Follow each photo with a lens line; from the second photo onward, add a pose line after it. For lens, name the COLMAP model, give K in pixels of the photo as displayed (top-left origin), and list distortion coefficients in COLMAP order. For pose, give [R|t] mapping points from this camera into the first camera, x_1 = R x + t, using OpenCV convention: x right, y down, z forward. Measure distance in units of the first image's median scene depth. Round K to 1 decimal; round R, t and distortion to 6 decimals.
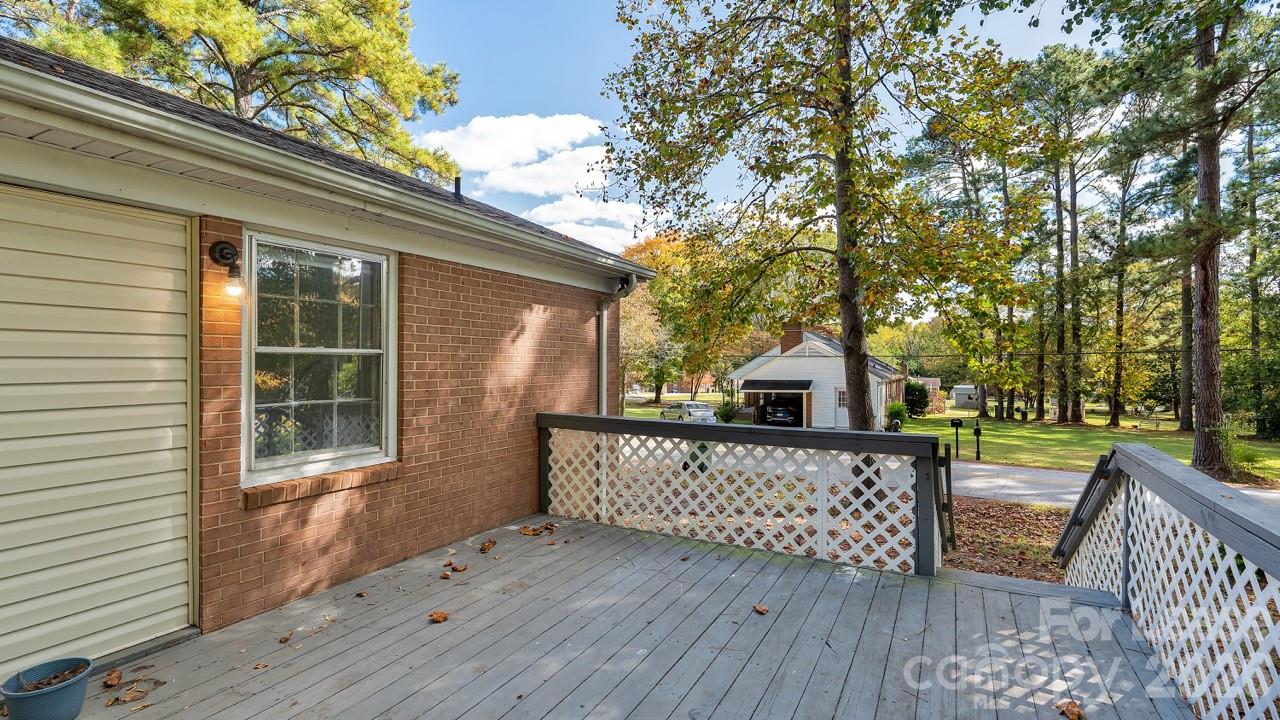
lens RADIAL K [[564.1, 0, 640.0], [0, 564.1, 360.0], [0, 0, 1]] dist [-0.002412, -0.000256]
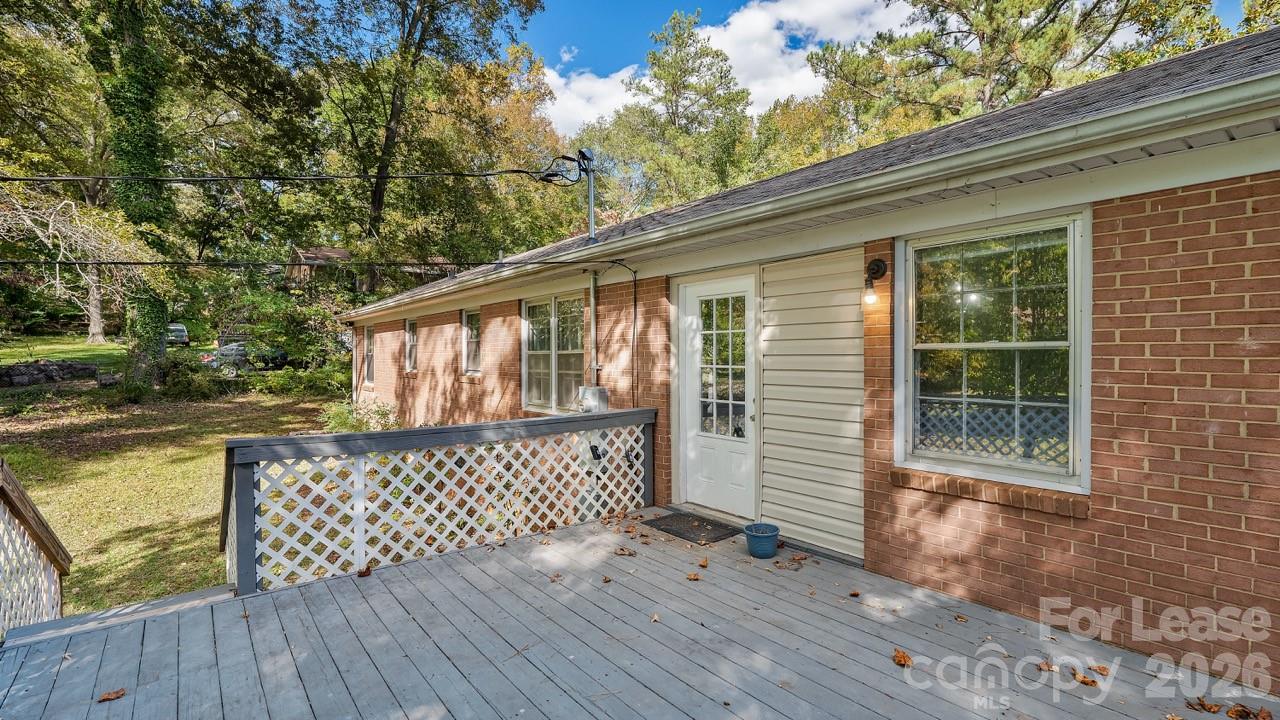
lens RADIAL K [[564.1, 0, 640.0], [0, 564.1, 360.0], [0, 0, 1]] dist [-0.002412, -0.000256]
pose [[-0.370936, 0.006425, -0.928636, 0.592654], [0.005398, 0.999974, 0.004762, -0.000121], [0.928643, -0.003246, -0.370961, 0.980102]]
